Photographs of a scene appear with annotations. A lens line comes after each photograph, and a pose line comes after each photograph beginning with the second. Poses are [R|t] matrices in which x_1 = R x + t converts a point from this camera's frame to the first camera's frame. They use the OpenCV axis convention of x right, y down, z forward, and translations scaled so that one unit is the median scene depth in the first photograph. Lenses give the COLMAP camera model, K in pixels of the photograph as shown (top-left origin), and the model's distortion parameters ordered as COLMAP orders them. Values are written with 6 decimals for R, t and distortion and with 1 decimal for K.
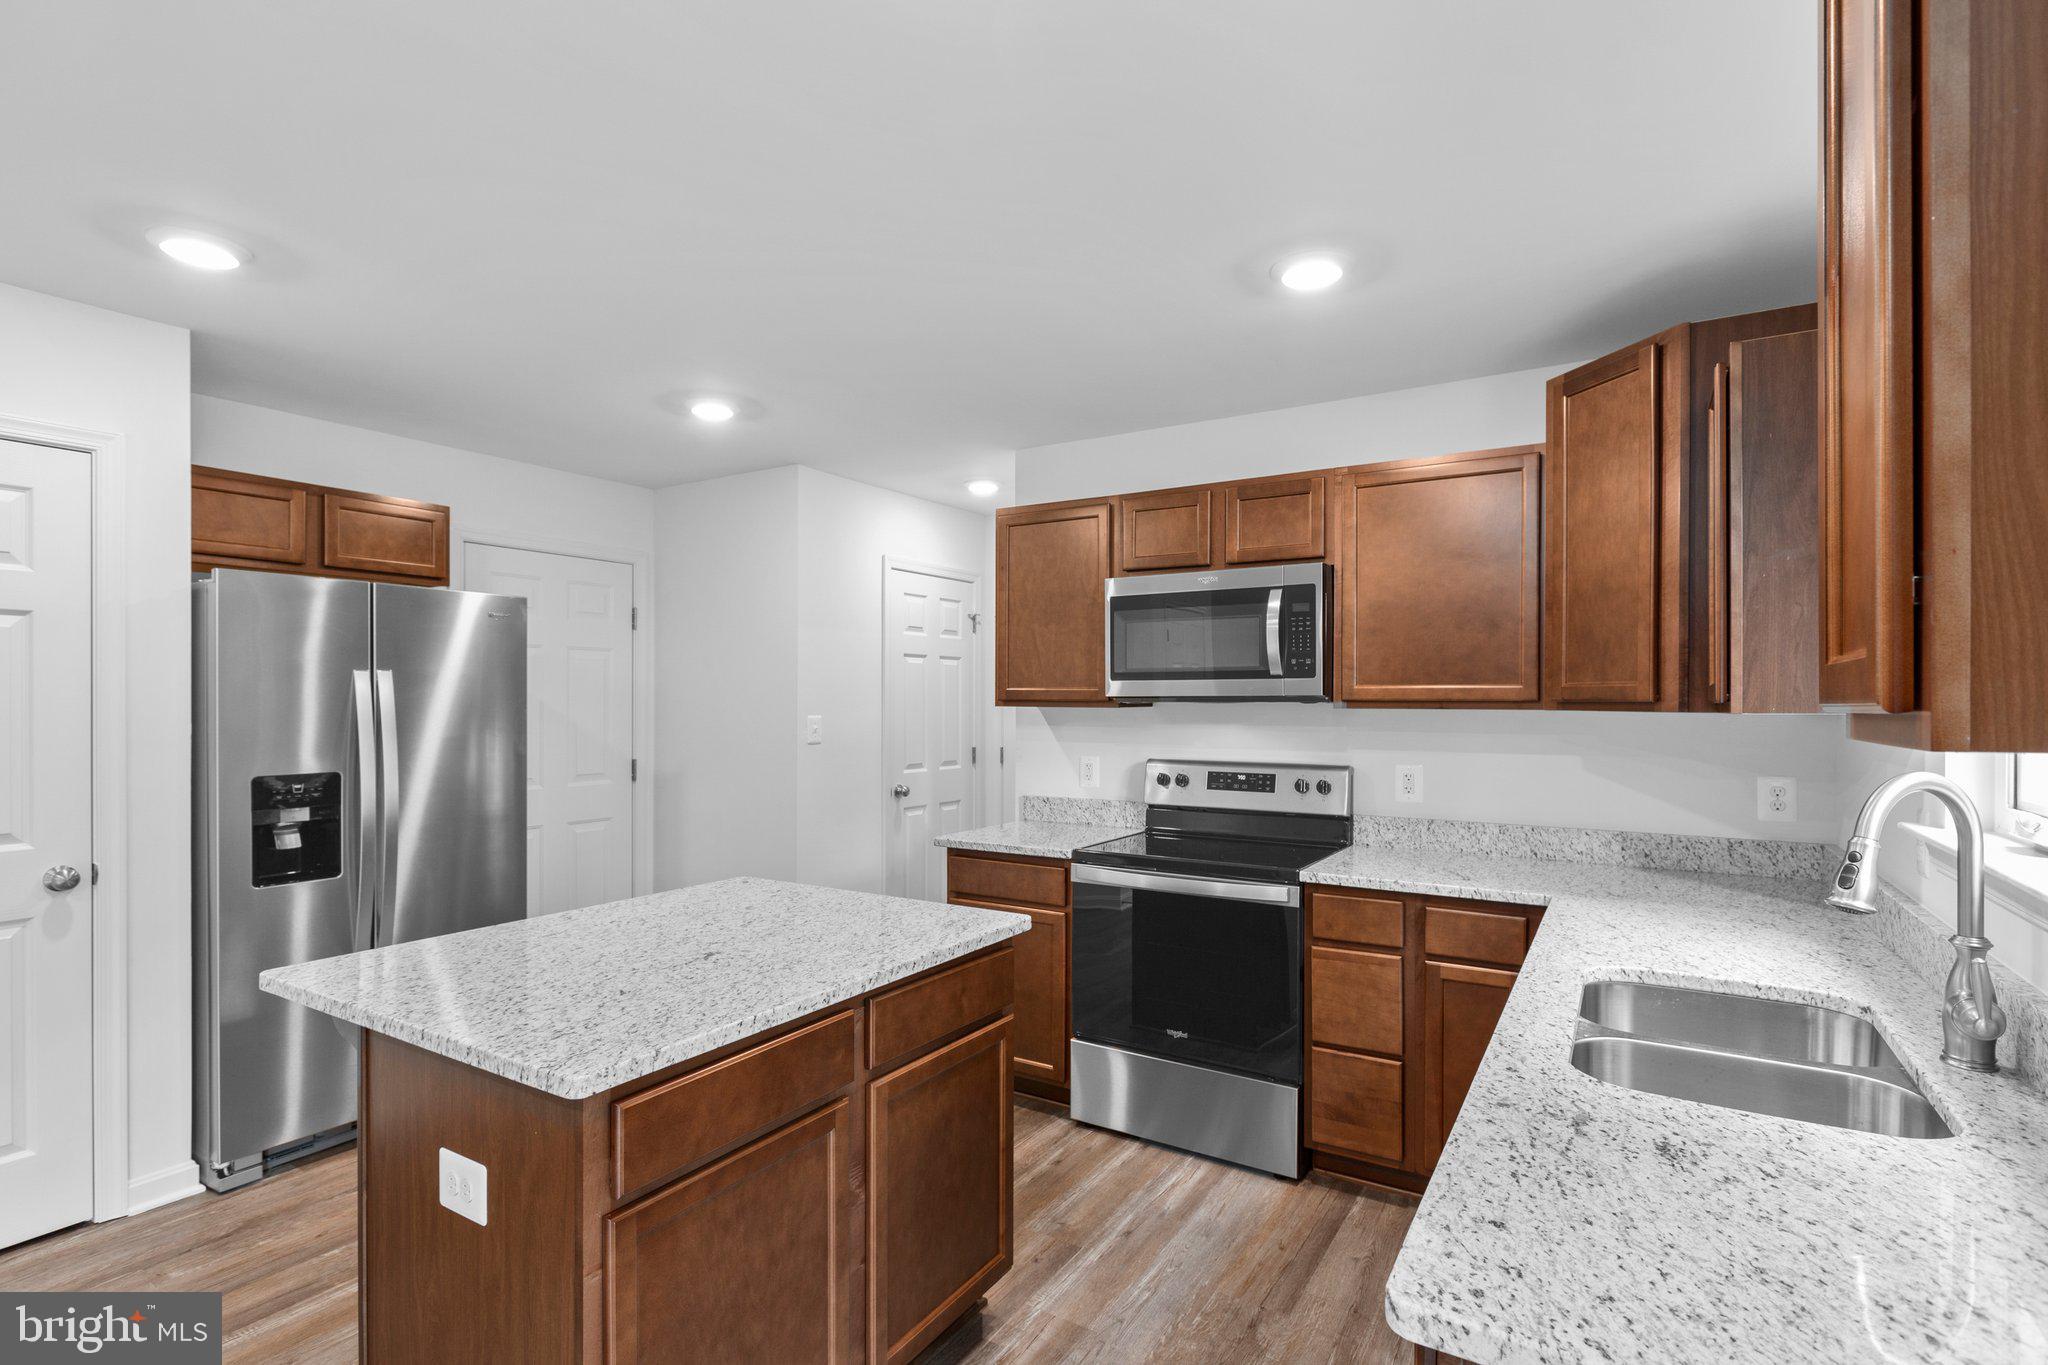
lens RADIAL K [[959.3, 0, 1030.6], [0, 959.3, 701.7], [0, 0, 1]] dist [-0.003434, -0.000775]
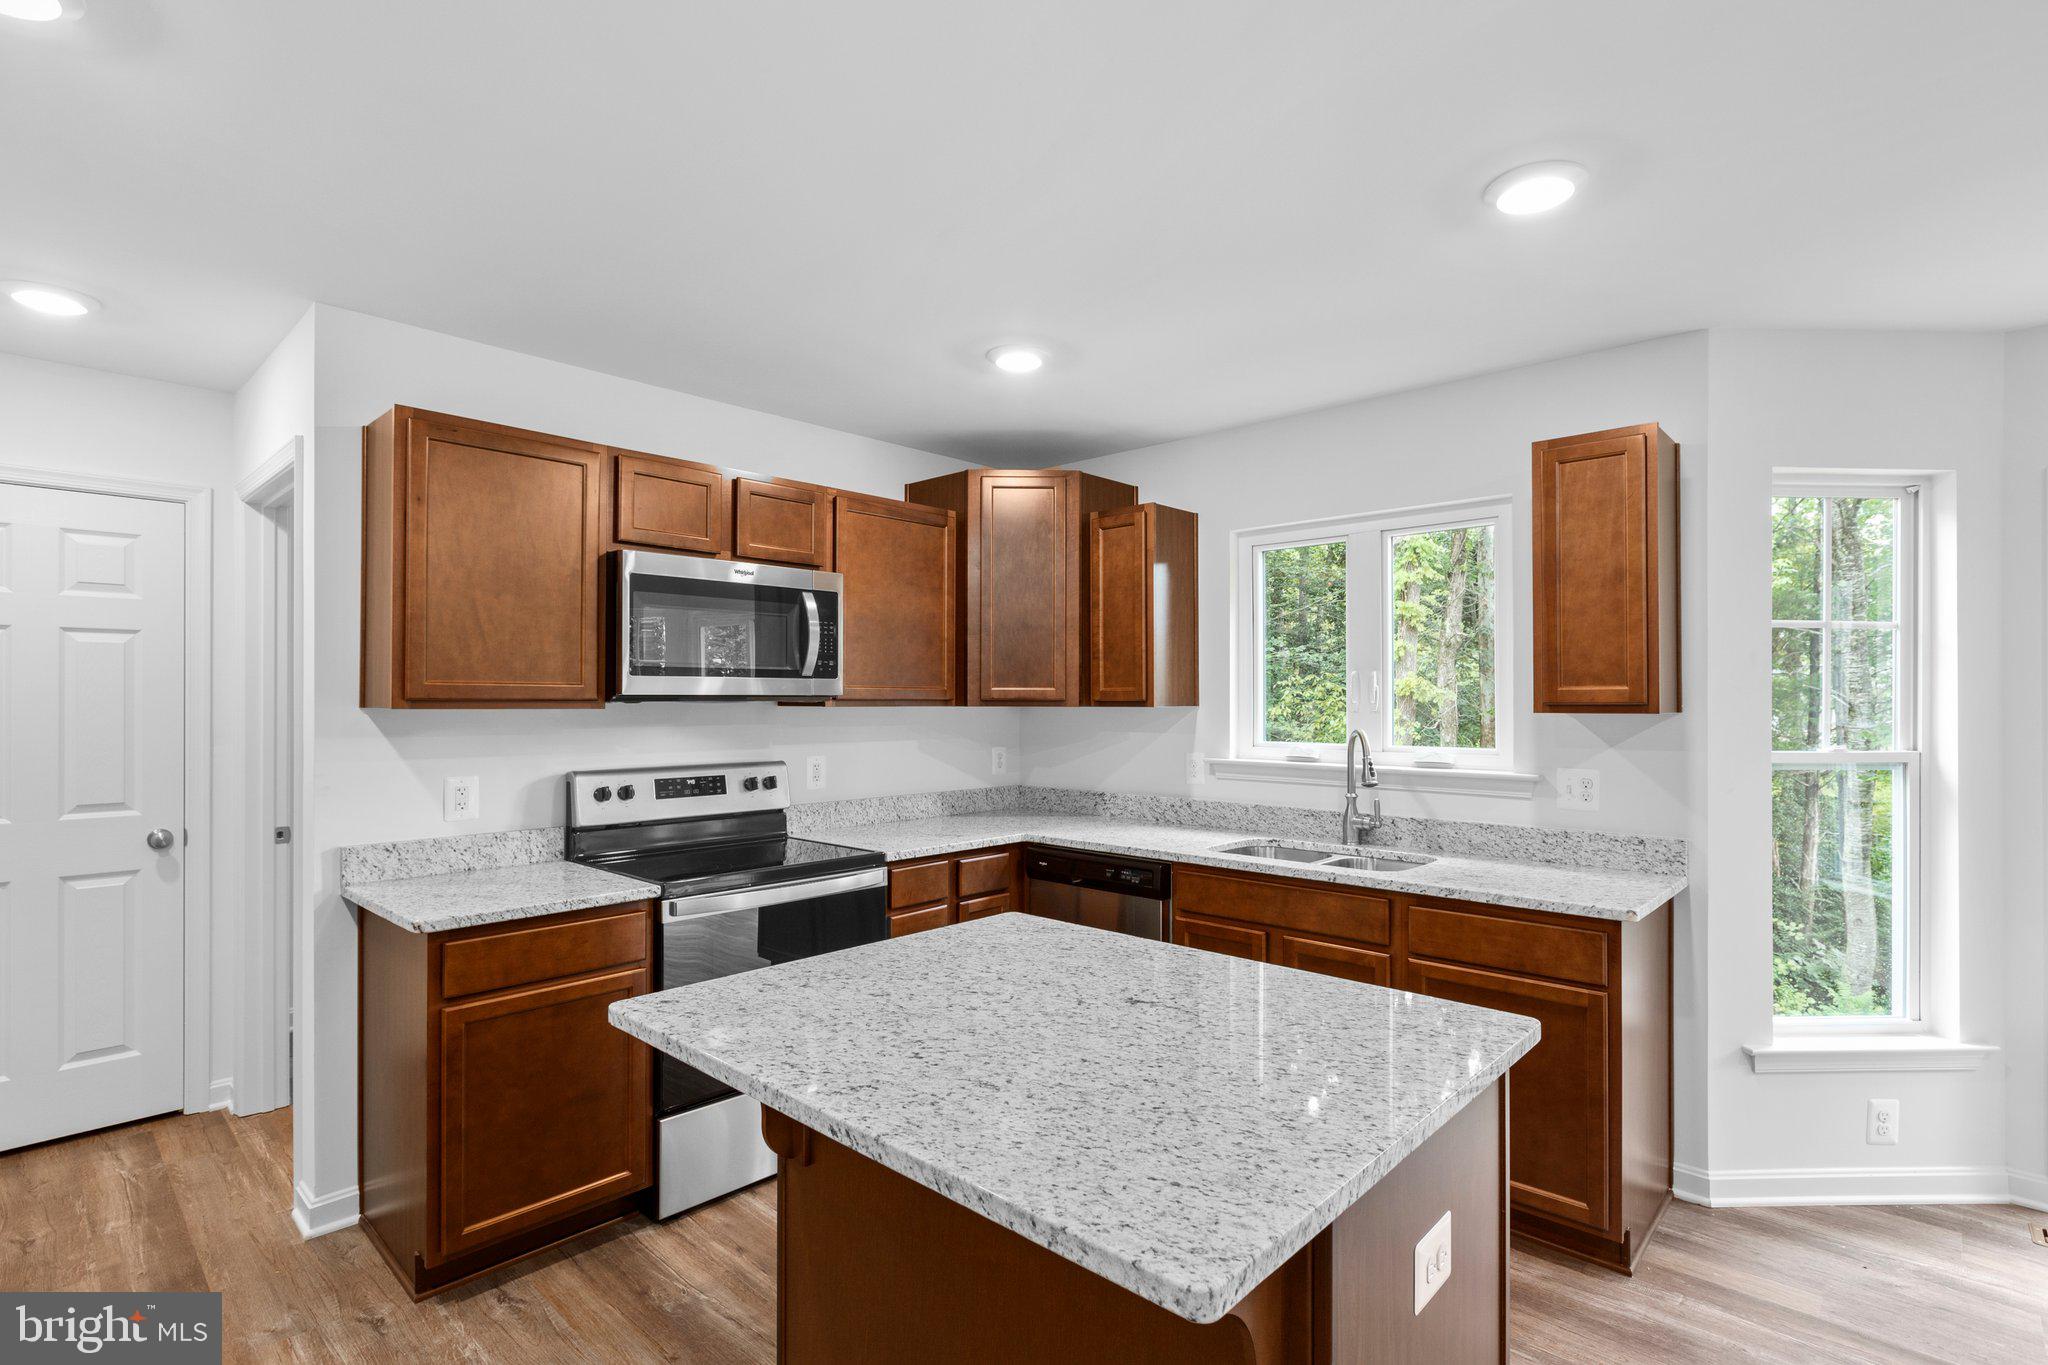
lens RADIAL K [[959.3, 0, 1029.6], [0, 959.3, 687.1], [0, 0, 1]] dist [-0.003434, -0.000775]
pose [[0.207243, 0.012159, 0.978214, -0.652253], [0.000289, 0.999922, -0.012491, -0.001777], [-0.978289, 0.002872, 0.207223, 0.504579]]
